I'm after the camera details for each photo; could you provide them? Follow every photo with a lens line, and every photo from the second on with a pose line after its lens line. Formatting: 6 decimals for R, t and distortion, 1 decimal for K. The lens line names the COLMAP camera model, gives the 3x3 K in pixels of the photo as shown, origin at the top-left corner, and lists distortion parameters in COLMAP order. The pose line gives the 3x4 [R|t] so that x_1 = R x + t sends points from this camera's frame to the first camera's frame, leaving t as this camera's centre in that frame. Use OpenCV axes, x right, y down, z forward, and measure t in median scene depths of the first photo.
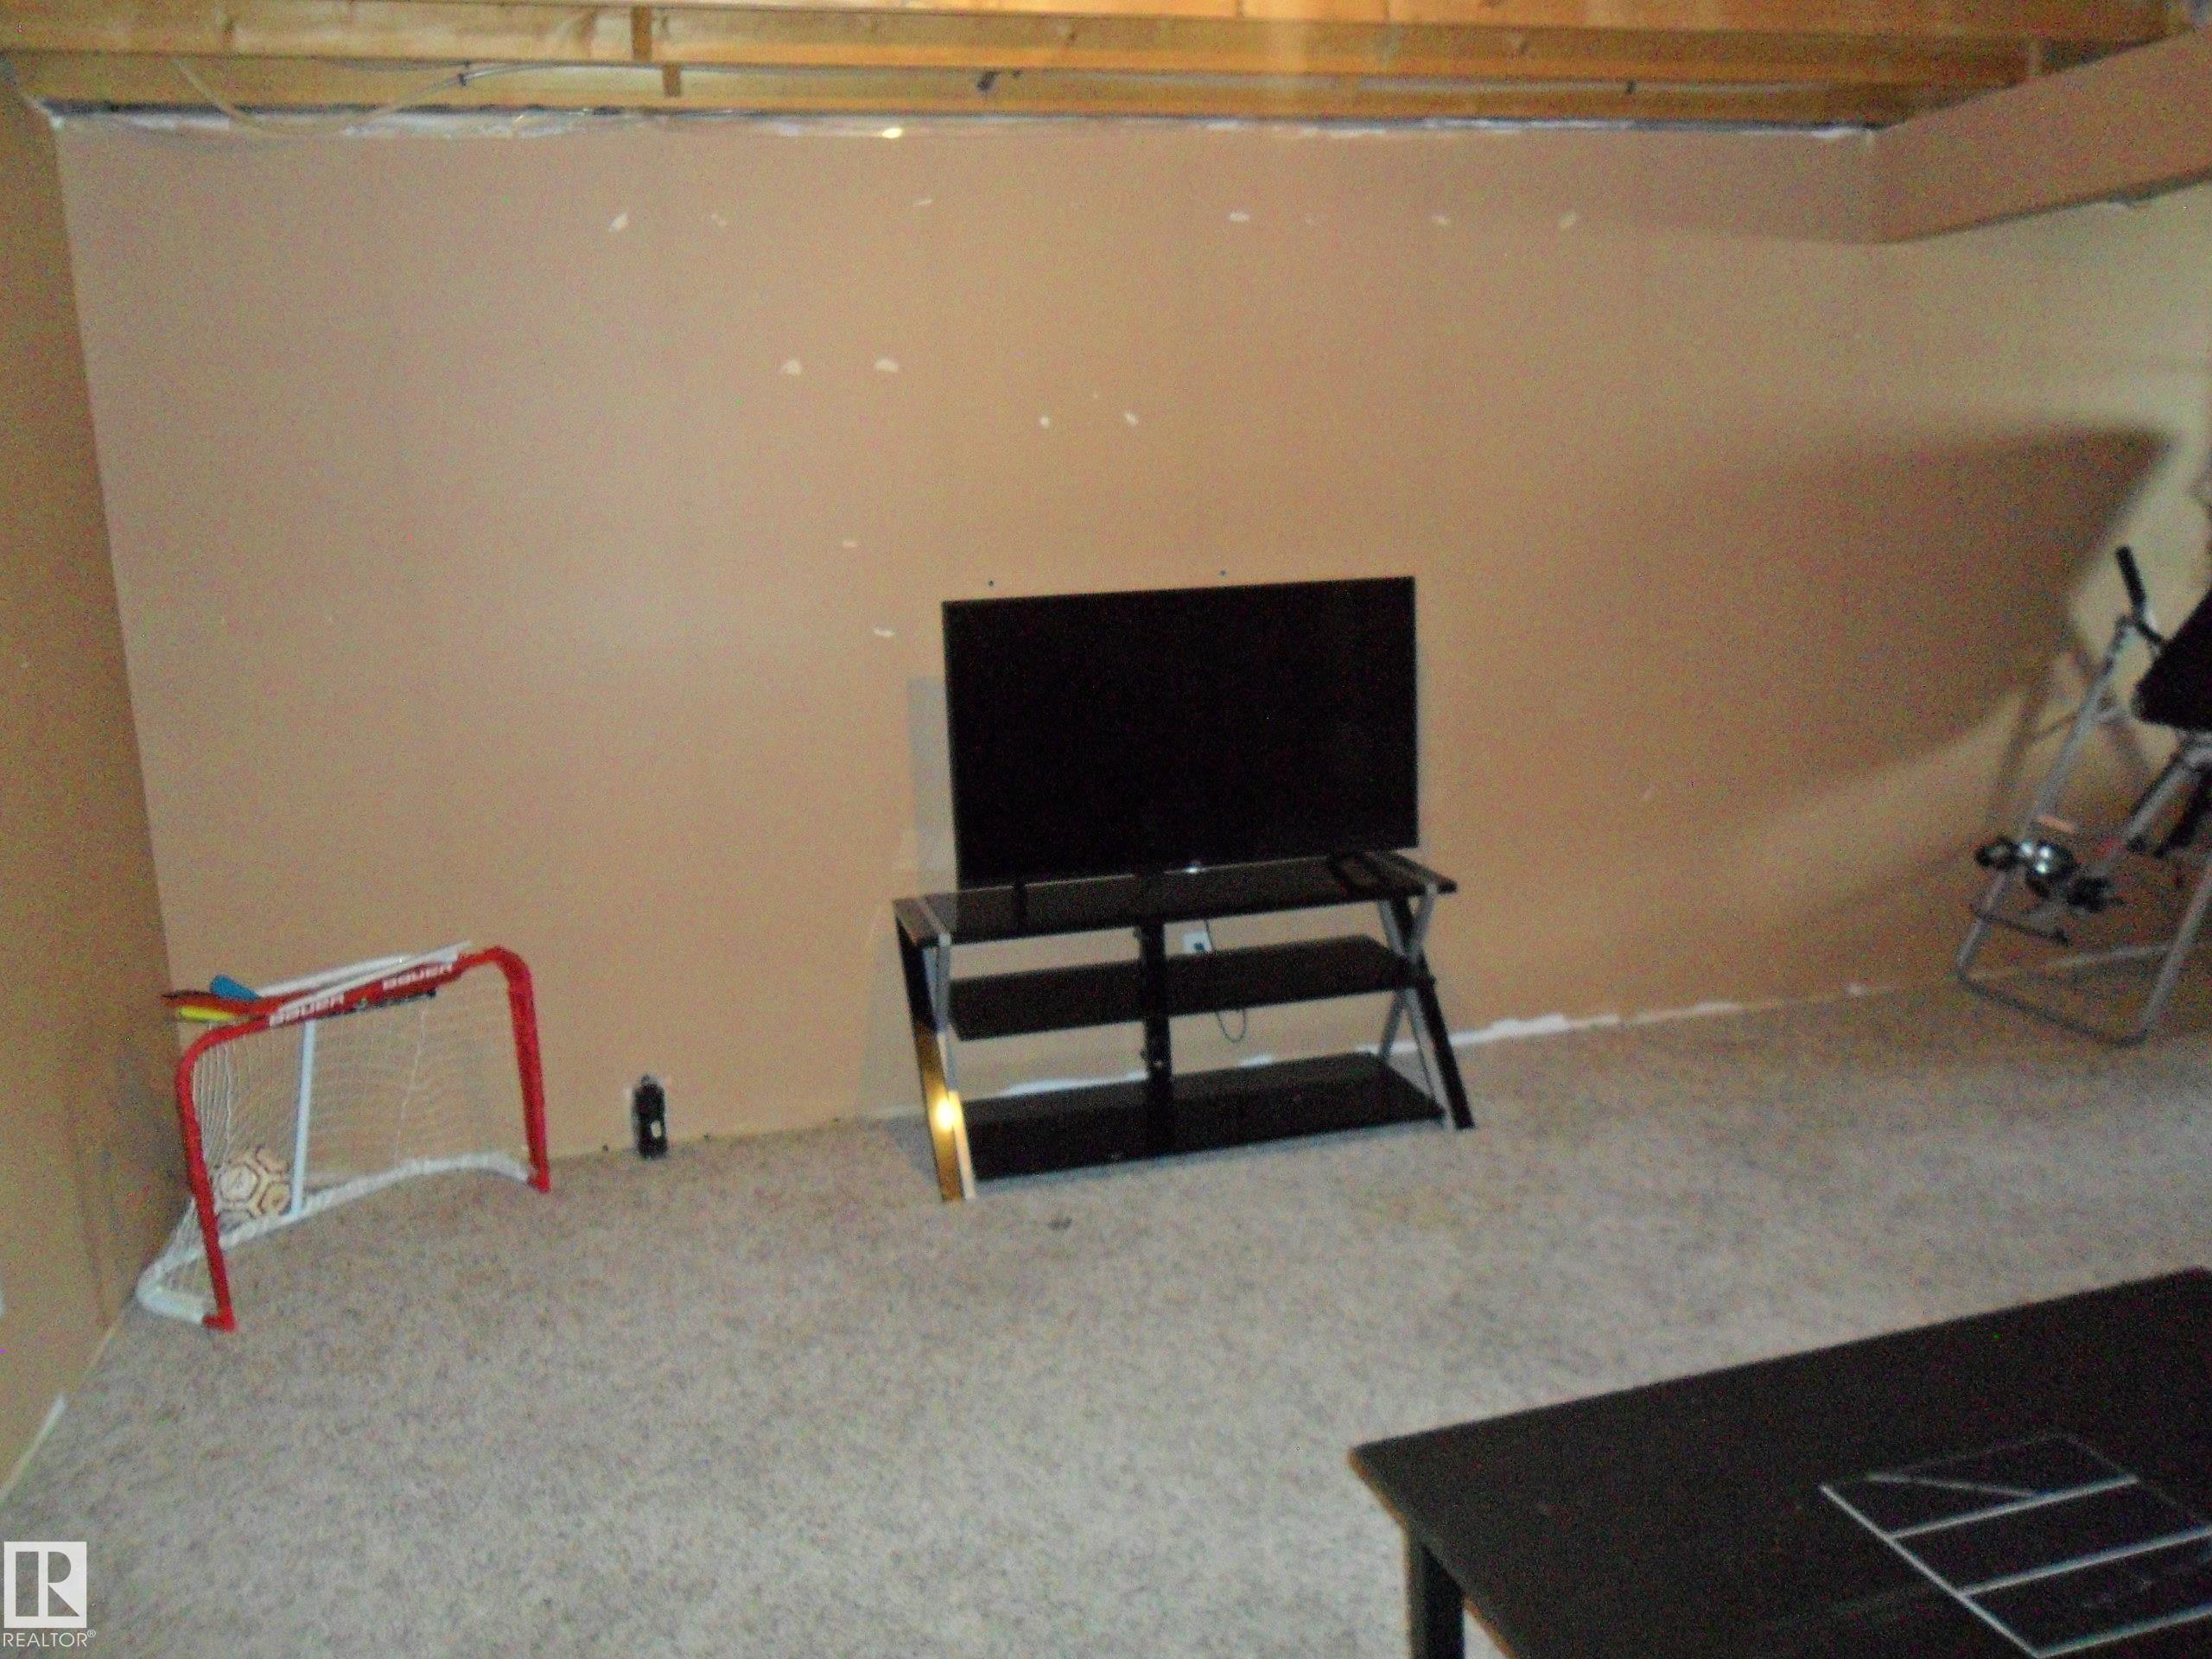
lens RADIAL K [[1794.1, 0, 1106.0], [0, 1794.1, 829.5], [0, 0, 1]] dist [-0.047633, 0.060272]
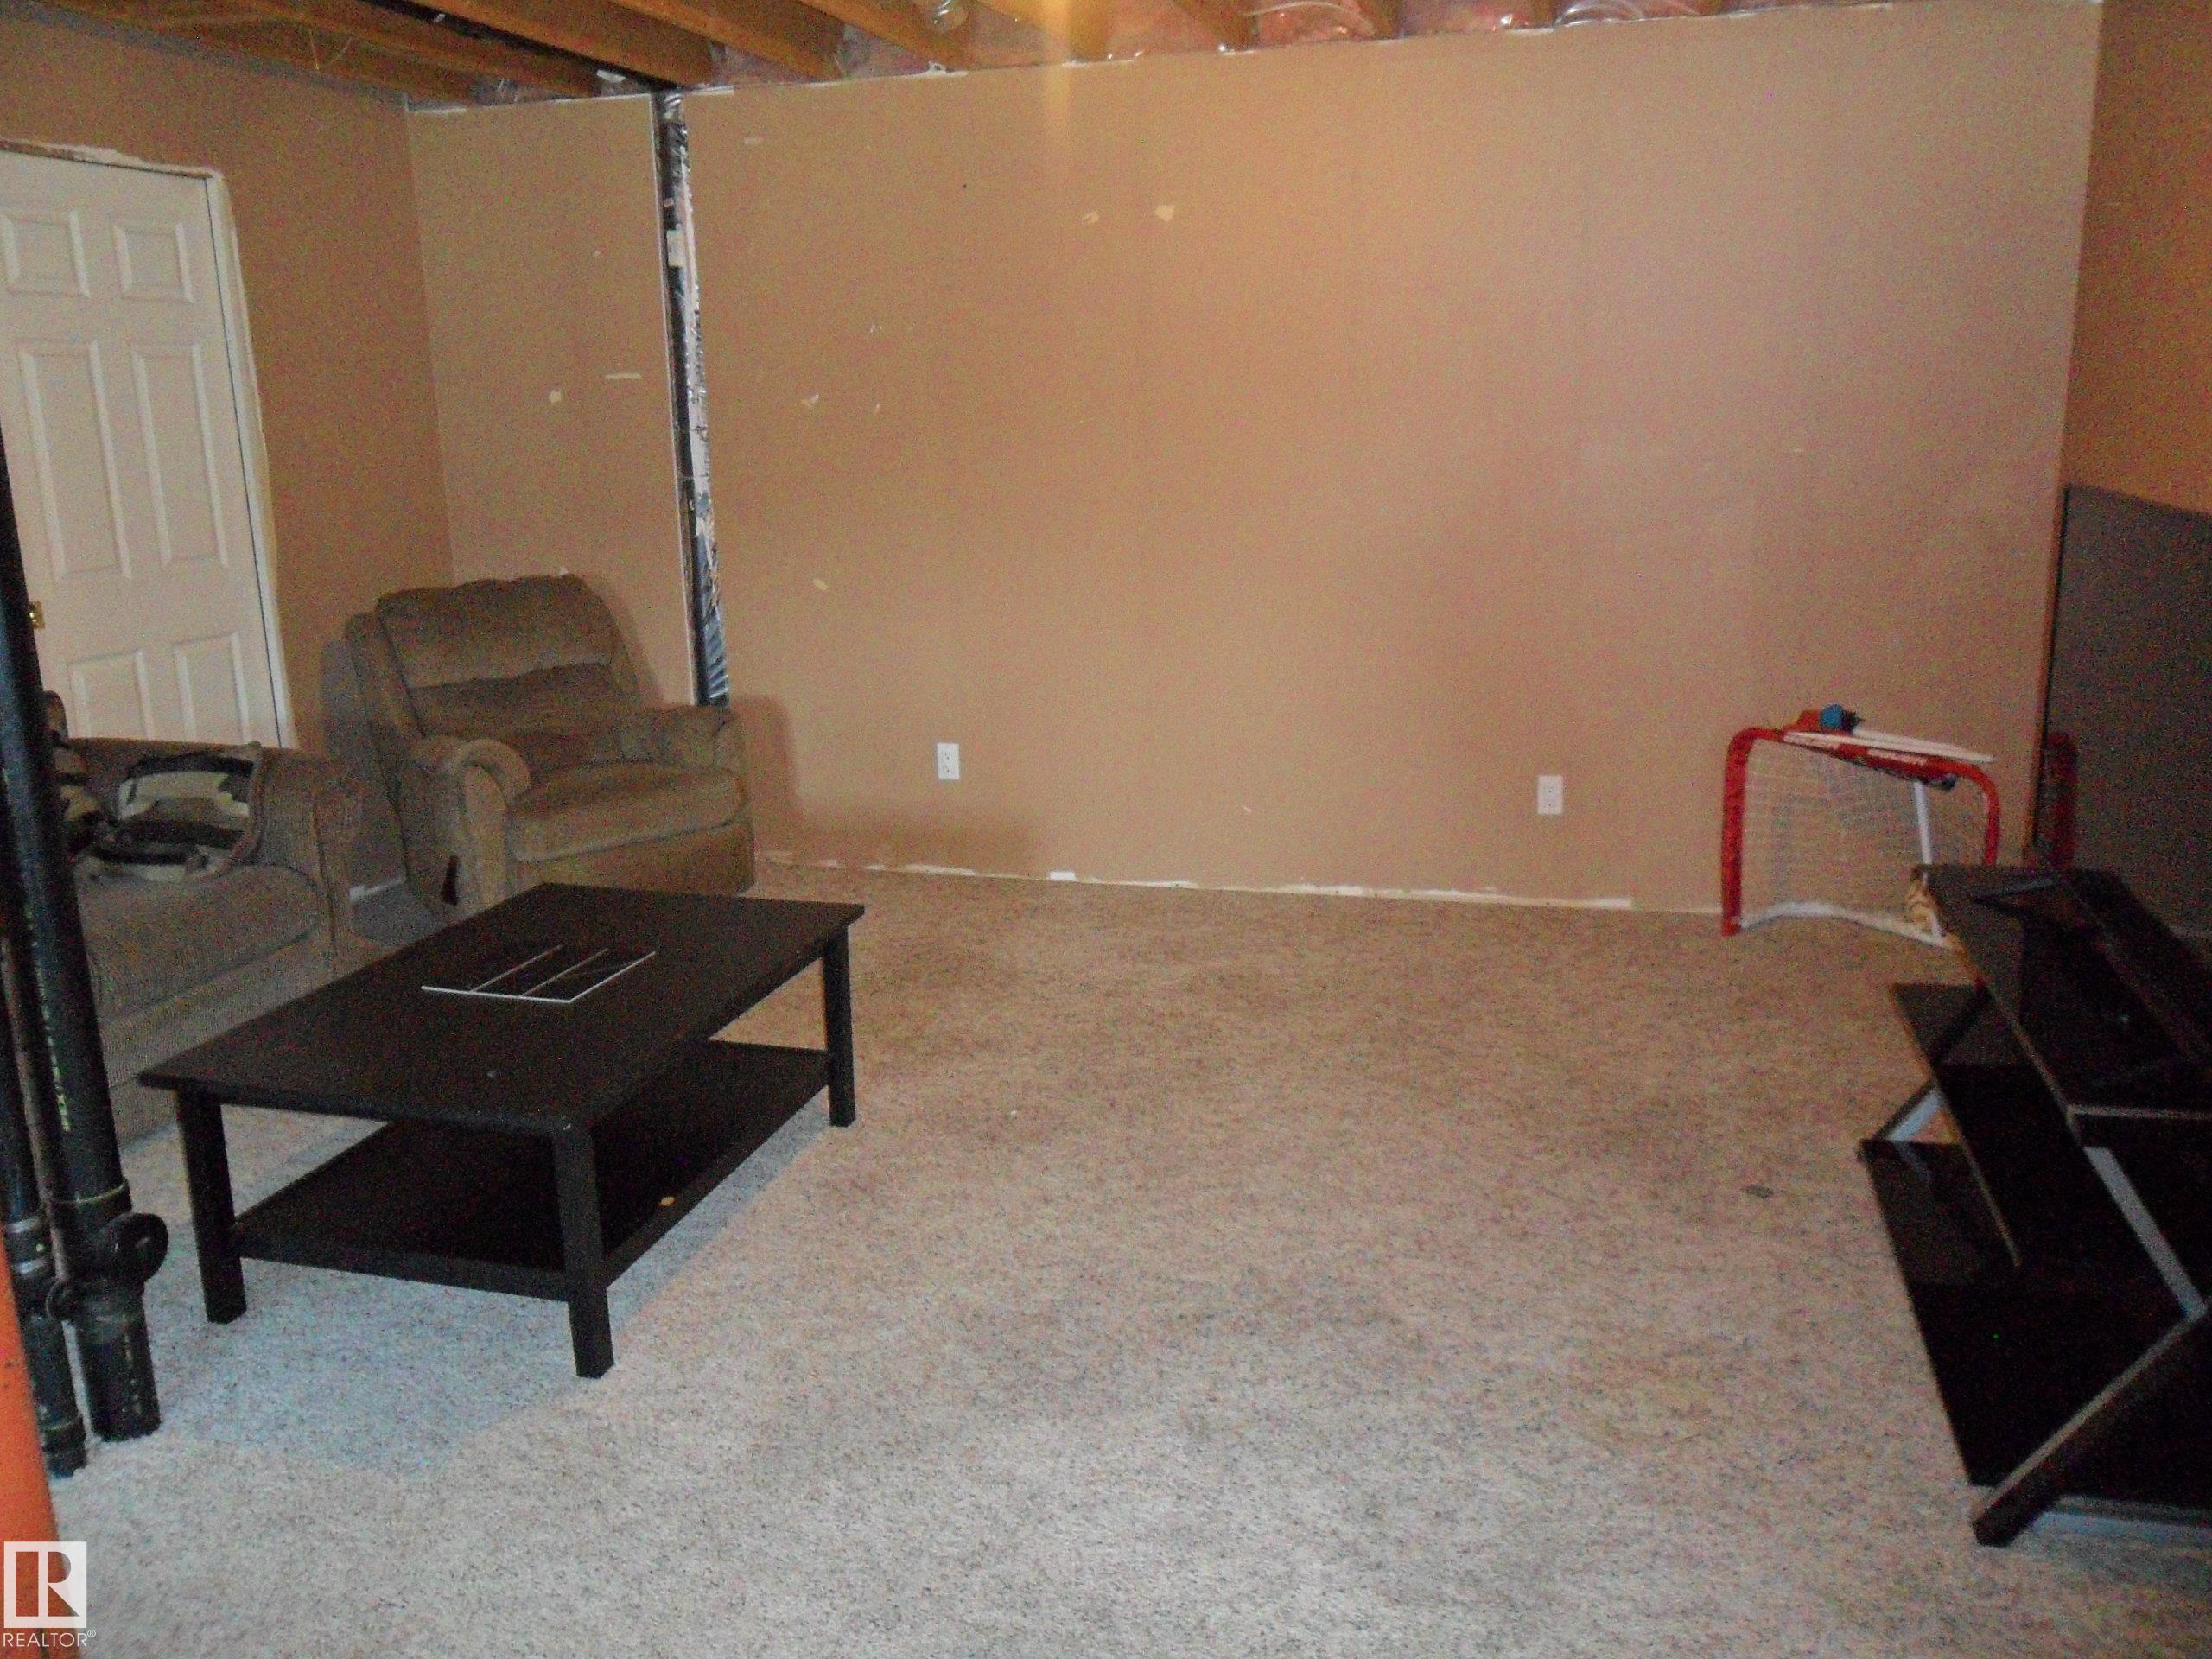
lens RADIAL K [[1794.1, 0, 1106.0], [0, 1794.1, 829.5], [0, 0, 1]] dist [-0.047633, 0.060272]
pose [[-0.505962, 0.261940, -0.821821, 0.891401], [-0.091429, 0.931120, 0.353066, -0.250854], [0.857697, 0.253776, -0.447162, 1.164039]]
